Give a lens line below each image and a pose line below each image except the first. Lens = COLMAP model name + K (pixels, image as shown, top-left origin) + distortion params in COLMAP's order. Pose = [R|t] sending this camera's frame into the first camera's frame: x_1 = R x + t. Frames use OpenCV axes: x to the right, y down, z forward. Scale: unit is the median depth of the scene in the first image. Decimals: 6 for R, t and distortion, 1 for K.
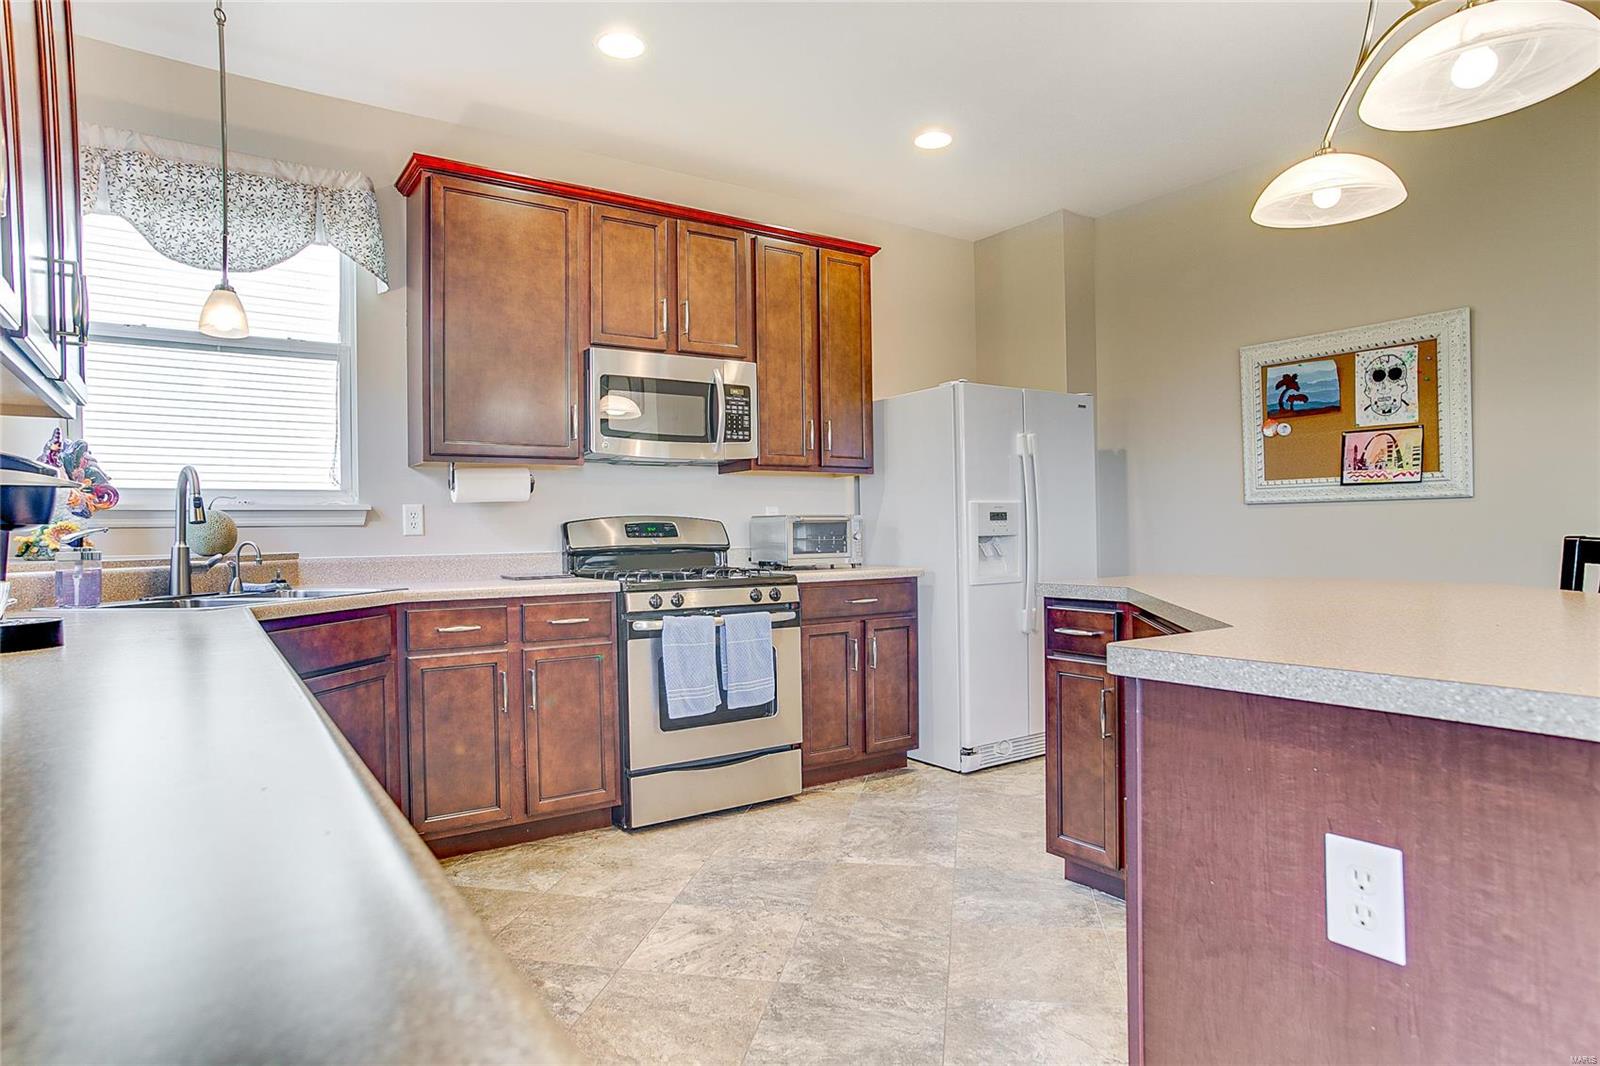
lens RADIAL K [[909.5, 0, 794.3], [0, 909.5, 532.5], [0, 0, 1]] dist [-0.089313, 0.075926]
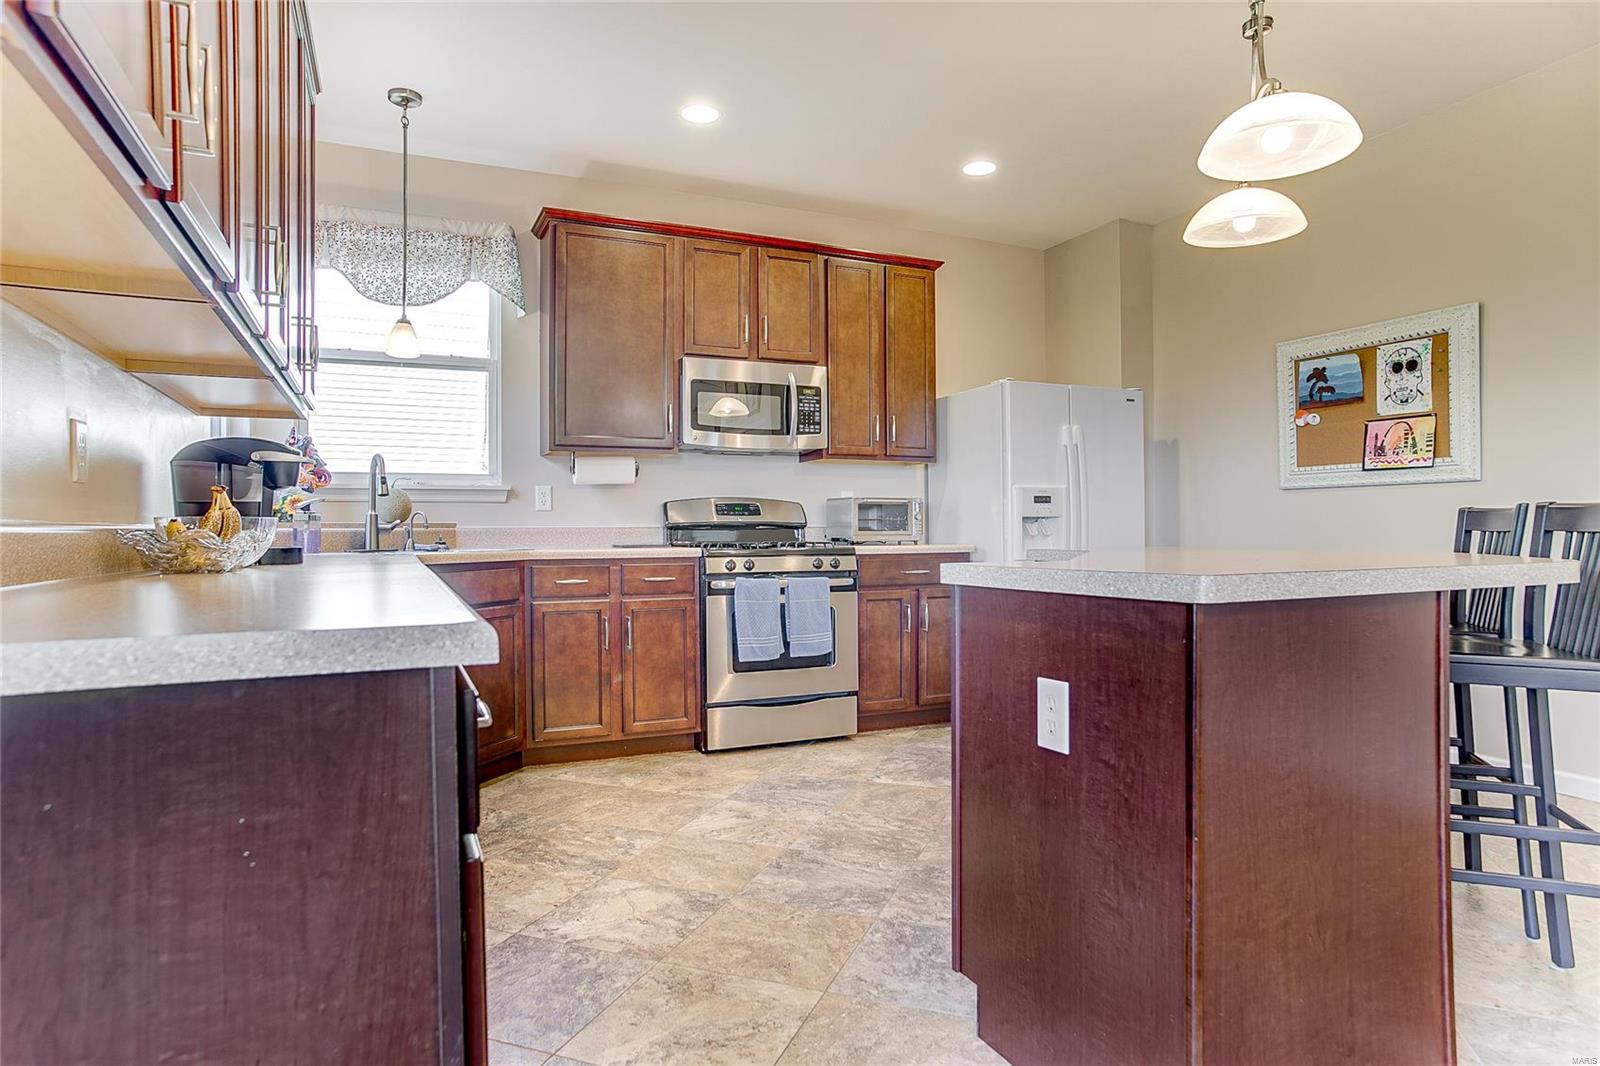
lens RADIAL K [[909.5, 0, 794.3], [0, 909.5, 532.5], [0, 0, 1]] dist [-0.089313, 0.075926]
pose [[0.985812, 0.010187, -0.167543, 0.129769], [-0.009687, 0.999946, 0.003800, 0.025390], [0.167573, -0.002123, 0.985857, -0.179560]]
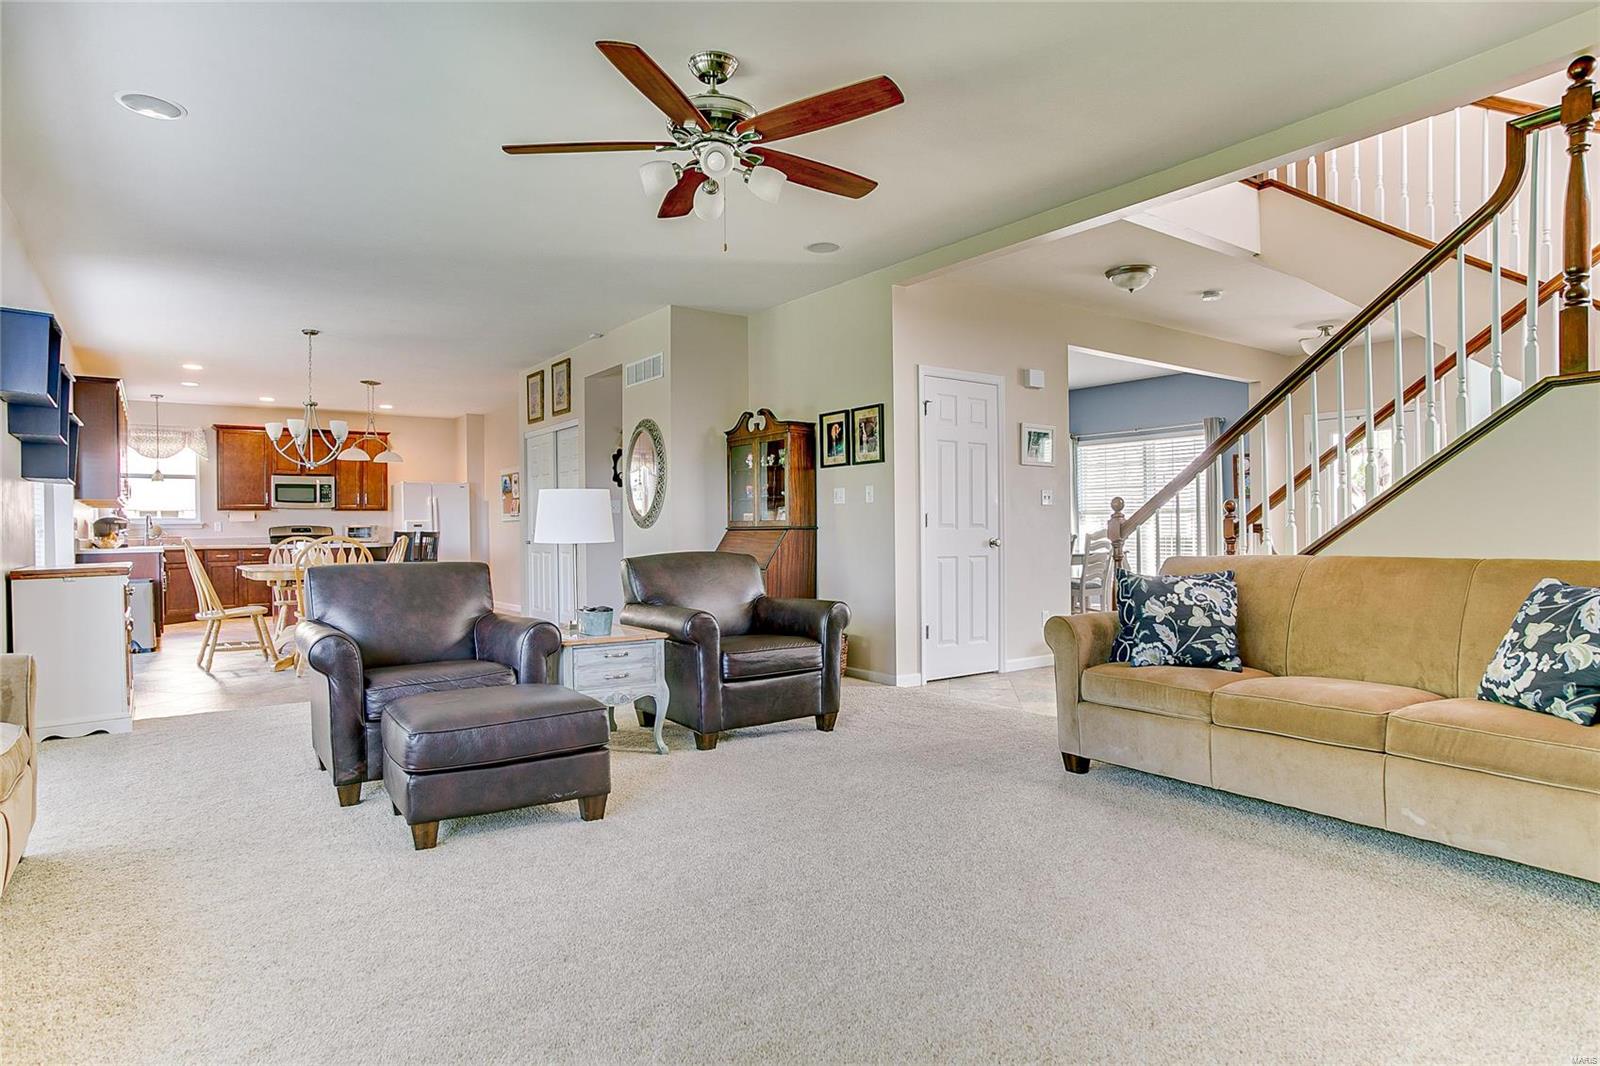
lens RADIAL K [[909.5, 0, 794.3], [0, 909.5, 532.5], [0, 0, 1]] dist [-0.089313, 0.075926]
pose [[0.999549, 0.001578, 0.029999, 1.638563], [-0.001494, 0.999995, -0.002806, 0.013370], [-0.030003, 0.002760, 0.999546, -2.394731]]
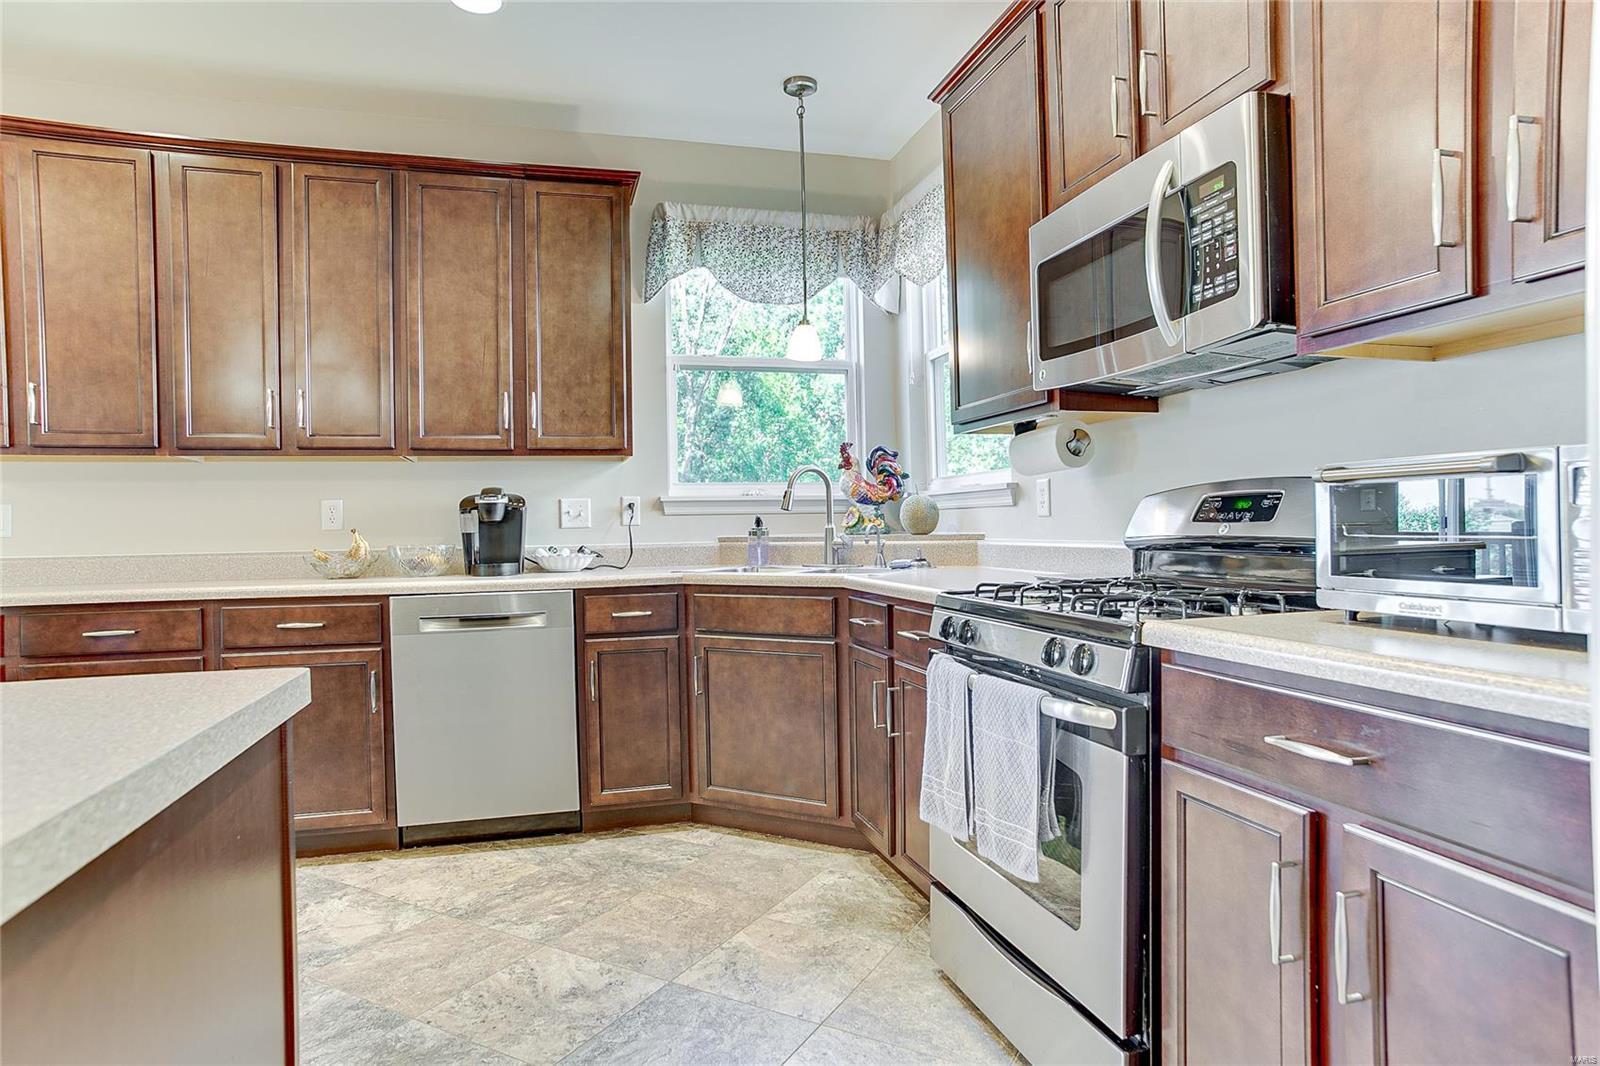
lens RADIAL K [[909.5, 0, 794.3], [0, 909.5, 532.5], [0, 0, 1]] dist [-0.089313, 0.075926]
pose [[-0.309367, 0.027156, -0.950555, 0.448689], [0.019759, 0.999560, 0.022126, -0.005140], [0.950737, -0.011937, -0.309768, 1.047070]]
